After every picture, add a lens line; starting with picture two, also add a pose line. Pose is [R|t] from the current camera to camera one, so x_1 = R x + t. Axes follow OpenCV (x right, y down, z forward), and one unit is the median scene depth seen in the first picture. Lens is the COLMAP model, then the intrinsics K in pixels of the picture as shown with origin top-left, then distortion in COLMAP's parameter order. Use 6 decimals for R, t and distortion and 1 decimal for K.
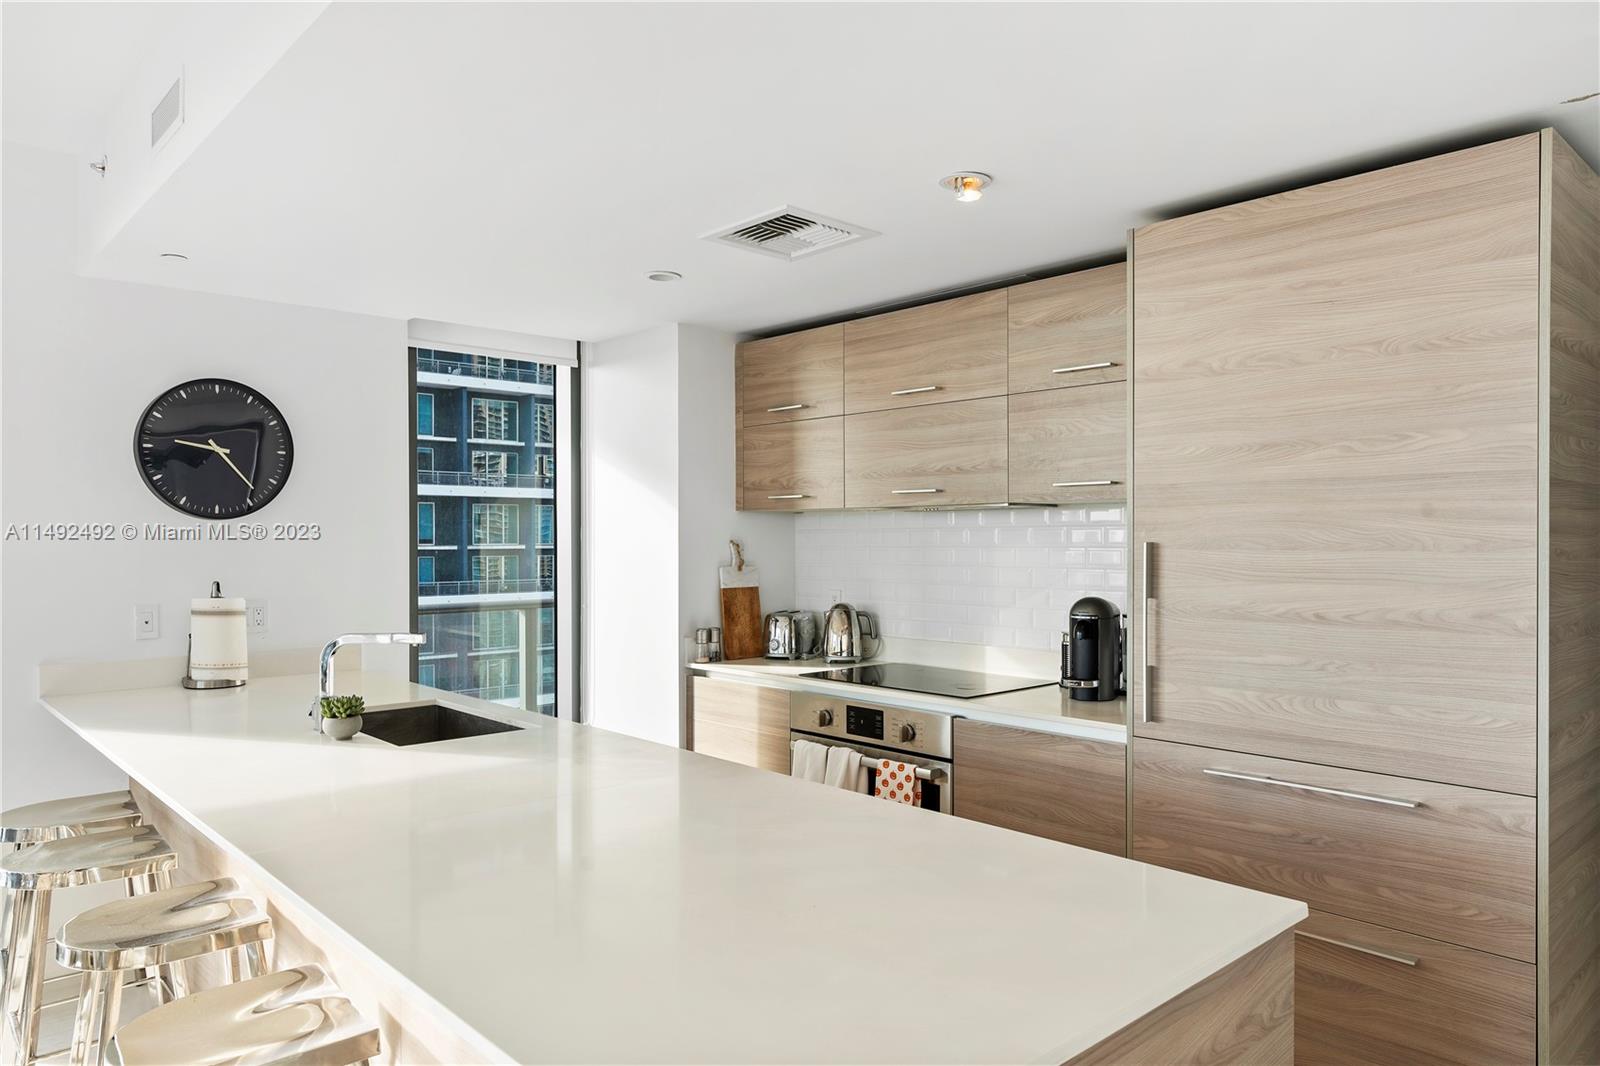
lens RADIAL K [[1064.9, 0, 757.8], [0, 1064.9, 539.5], [0, 0, 1]] dist [0.016410, -0.005800]
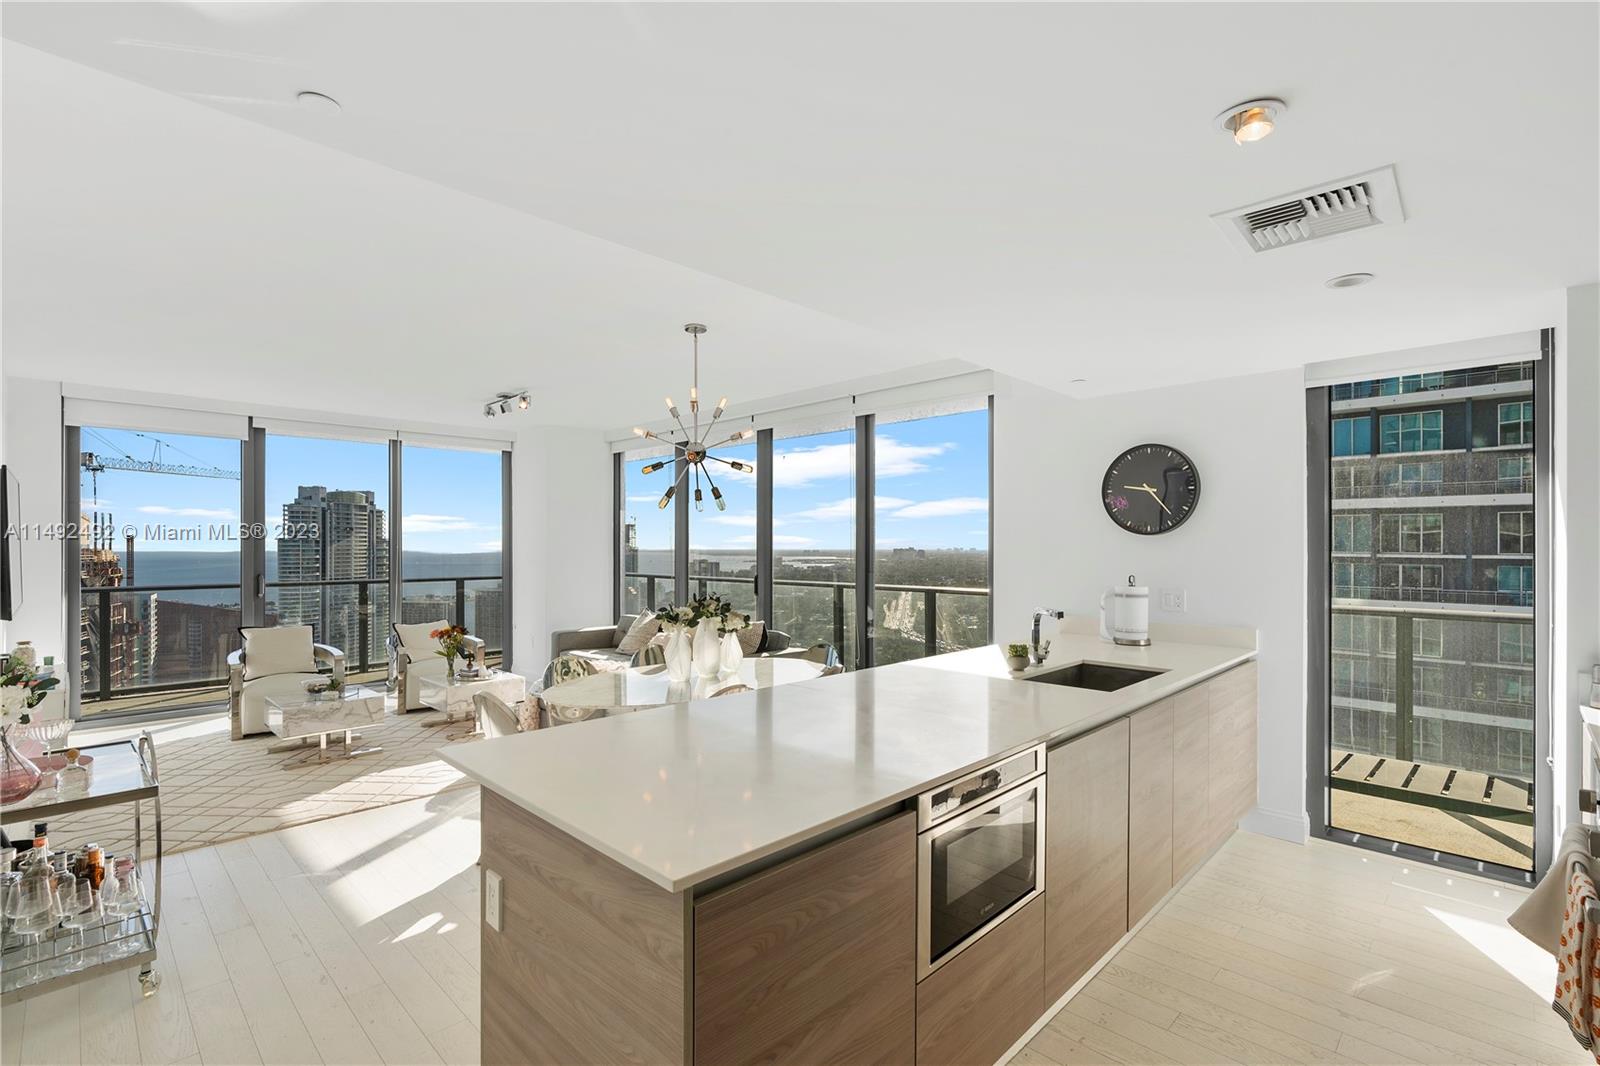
lens RADIAL K [[745.5, 0, 785.6], [0, 745.5, 541.3], [0, 0, 1]] dist [-0.004039, 0.003161]
pose [[0.062602, -0.004512, -0.998028, 0.541864], [-0.004548, 0.999978, -0.004807, -0.002375], [0.998028, 0.004840, 0.062581, 0.421955]]
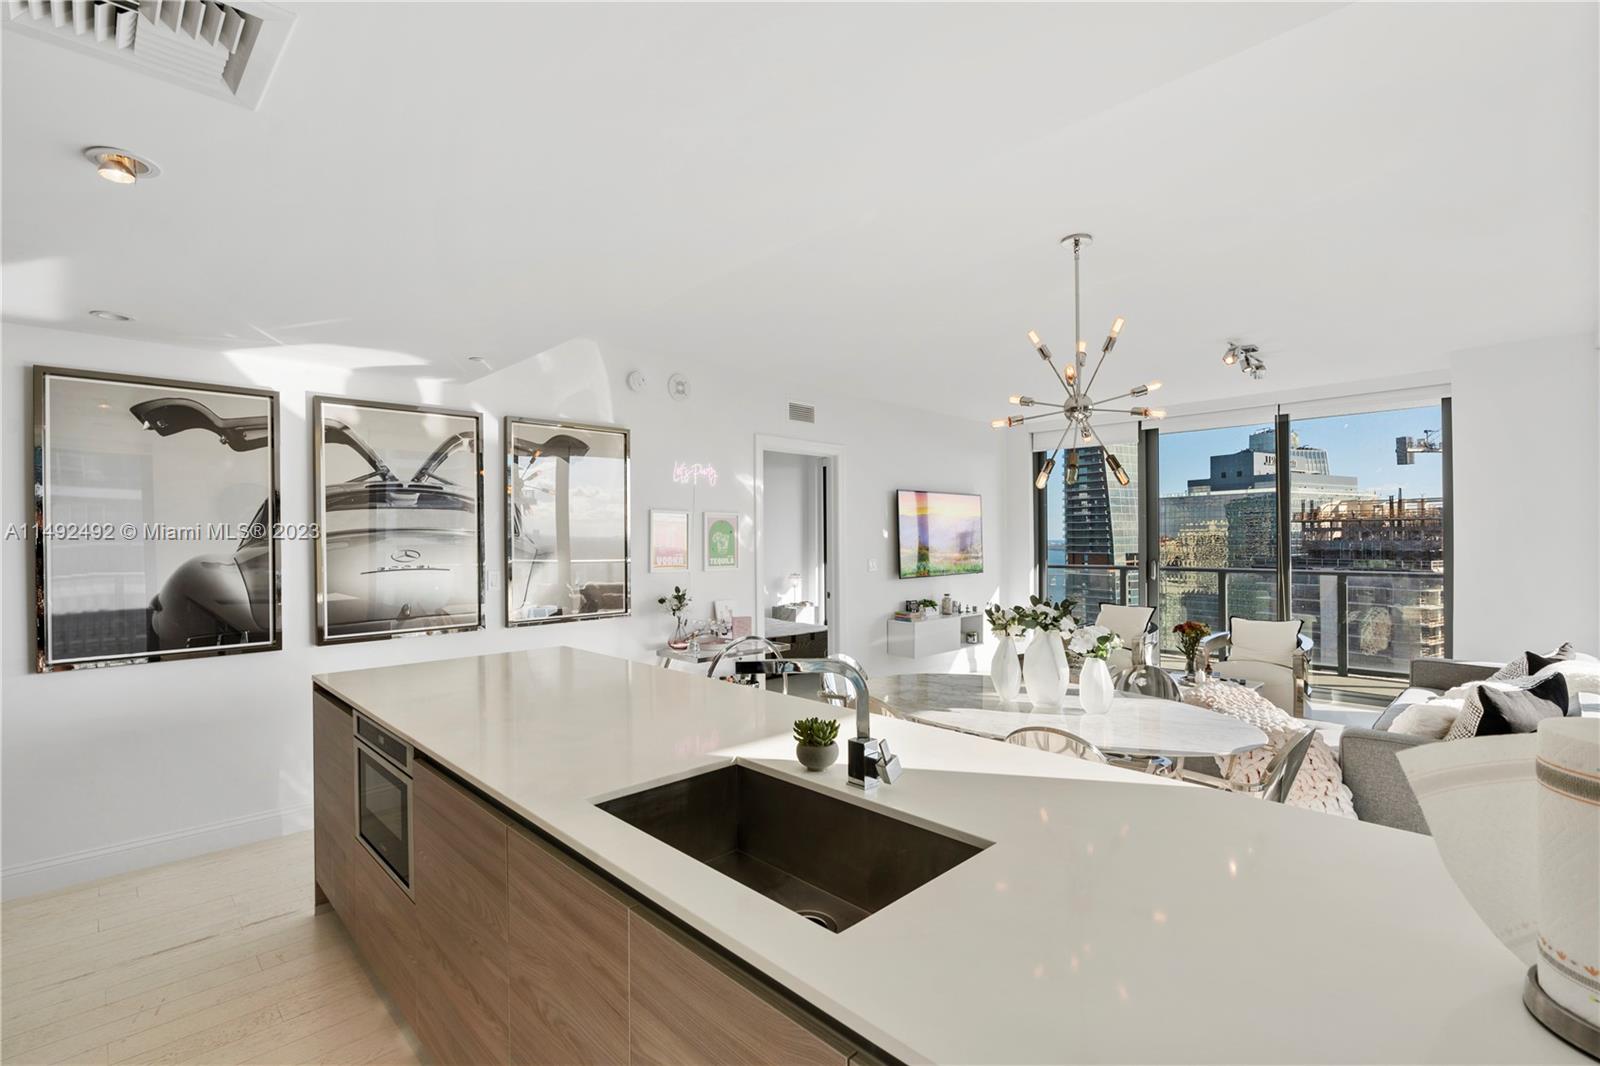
lens RADIAL K [[745.5, 0, 819.4], [0, 745.5, 533.1], [0, 0, 1]] dist [-0.004039, 0.003161]
pose [[-0.996300, 0.010830, -0.085253, -0.236778], [0.010968, 0.999939, -0.001148, -0.002496], [0.085235, -0.002079, -0.996359, 1.186599]]
